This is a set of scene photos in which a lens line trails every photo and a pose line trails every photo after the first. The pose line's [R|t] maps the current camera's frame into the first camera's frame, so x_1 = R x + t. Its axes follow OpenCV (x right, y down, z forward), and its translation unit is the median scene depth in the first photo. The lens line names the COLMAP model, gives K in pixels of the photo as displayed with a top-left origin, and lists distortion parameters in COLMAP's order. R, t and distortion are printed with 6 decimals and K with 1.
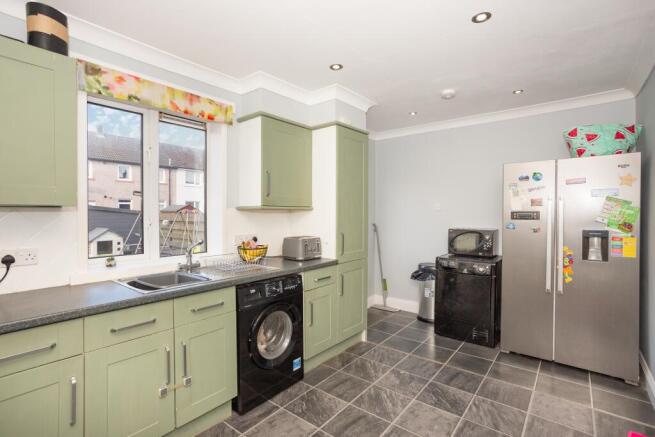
lens RADIAL K [[317.6, 0, 328.0], [0, 317.6, 216.9], [0, 0, 1]] dist [-0.028226, 0.012794]
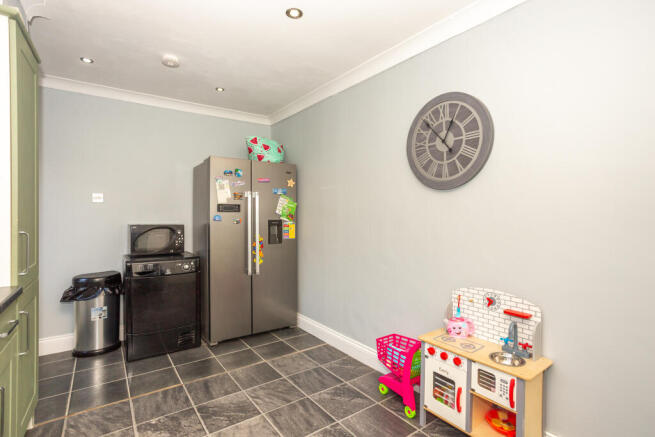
lens RADIAL K [[317.6, 0, 328.2], [0, 317.6, 218.3], [0, 0, 1]] dist [-0.028226, 0.012794]
pose [[0.272683, -0.008121, 0.962070, -0.307984], [0.011449, 0.999921, 0.005196, 0.027893], [-0.962036, 0.009598, 0.272755, 0.379906]]
